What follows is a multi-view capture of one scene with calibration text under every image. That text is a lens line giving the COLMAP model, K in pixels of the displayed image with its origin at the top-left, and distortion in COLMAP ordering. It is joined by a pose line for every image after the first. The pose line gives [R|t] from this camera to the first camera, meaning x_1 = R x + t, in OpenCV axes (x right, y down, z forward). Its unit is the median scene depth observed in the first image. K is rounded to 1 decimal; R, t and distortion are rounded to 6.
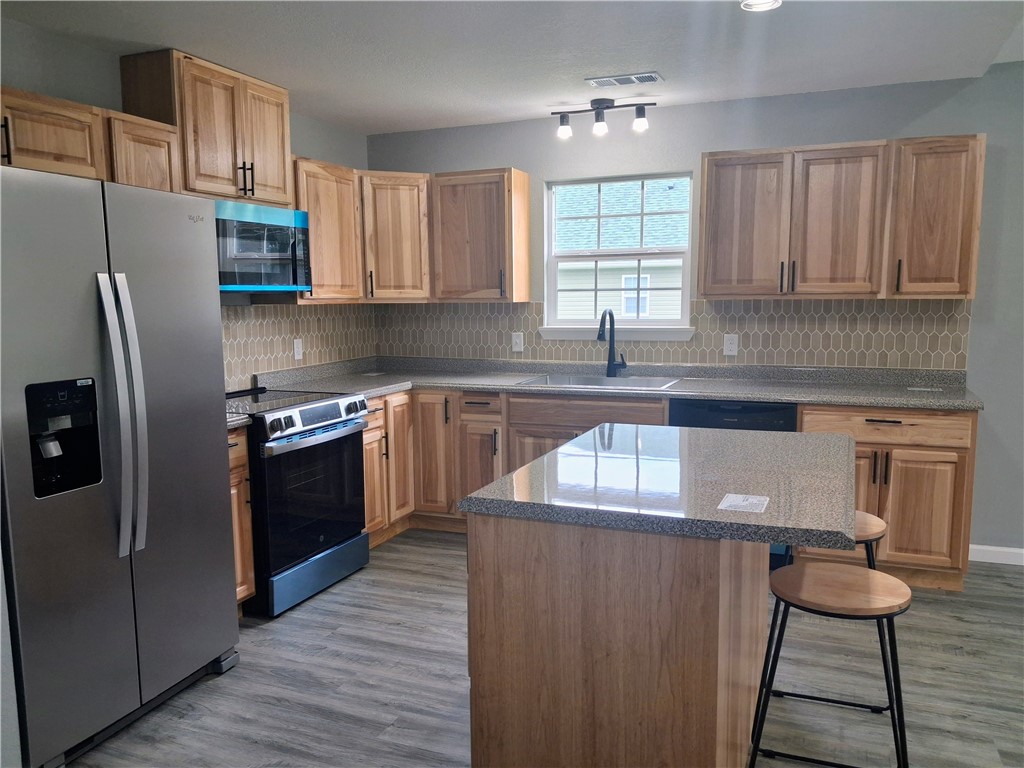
lens RADIAL K [[795.5, 0, 509.7], [0, 795.5, 393.5], [0, 0, 1]] dist [0.114062, -0.207404]
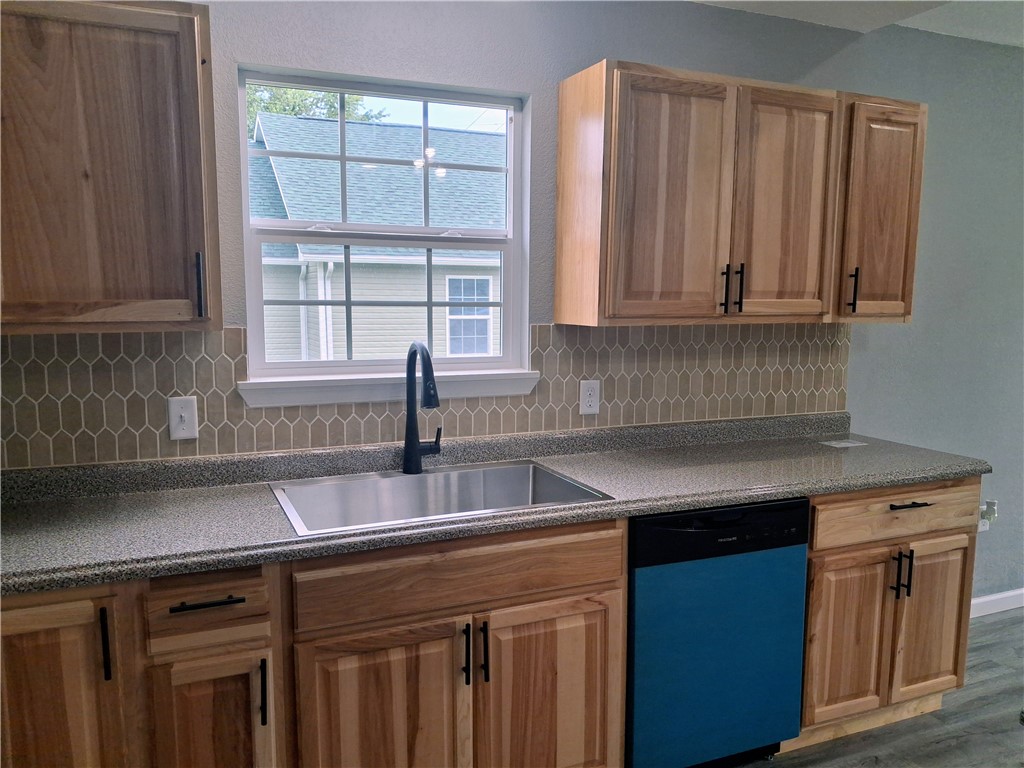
lens RADIAL K [[795.5, 0, 509.7], [0, 795.5, 393.5], [0, 0, 1]] dist [0.114062, -0.207404]
pose [[0.706040, -0.072596, 0.704442, -0.200414], [0.078733, 0.996612, 0.023793, -0.084614], [-0.703782, 0.038664, 0.709363, 0.626824]]
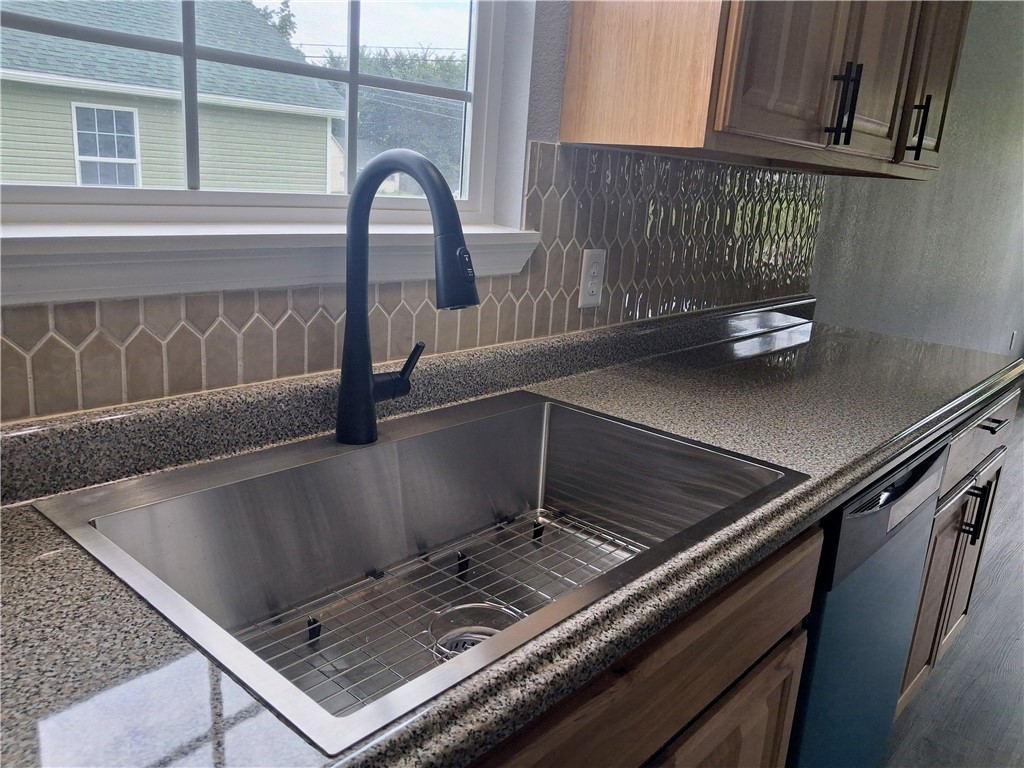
lens RADIAL K [[795.5, 0, 509.7], [0, 795.5, 393.5], [0, 0, 1]] dist [0.114062, -0.207404]
pose [[0.344885, -0.216572, 0.913319, -0.085464], [0.047242, 0.975790, 0.213546, -0.091247], [-0.937456, -0.030502, 0.346766, 0.928320]]
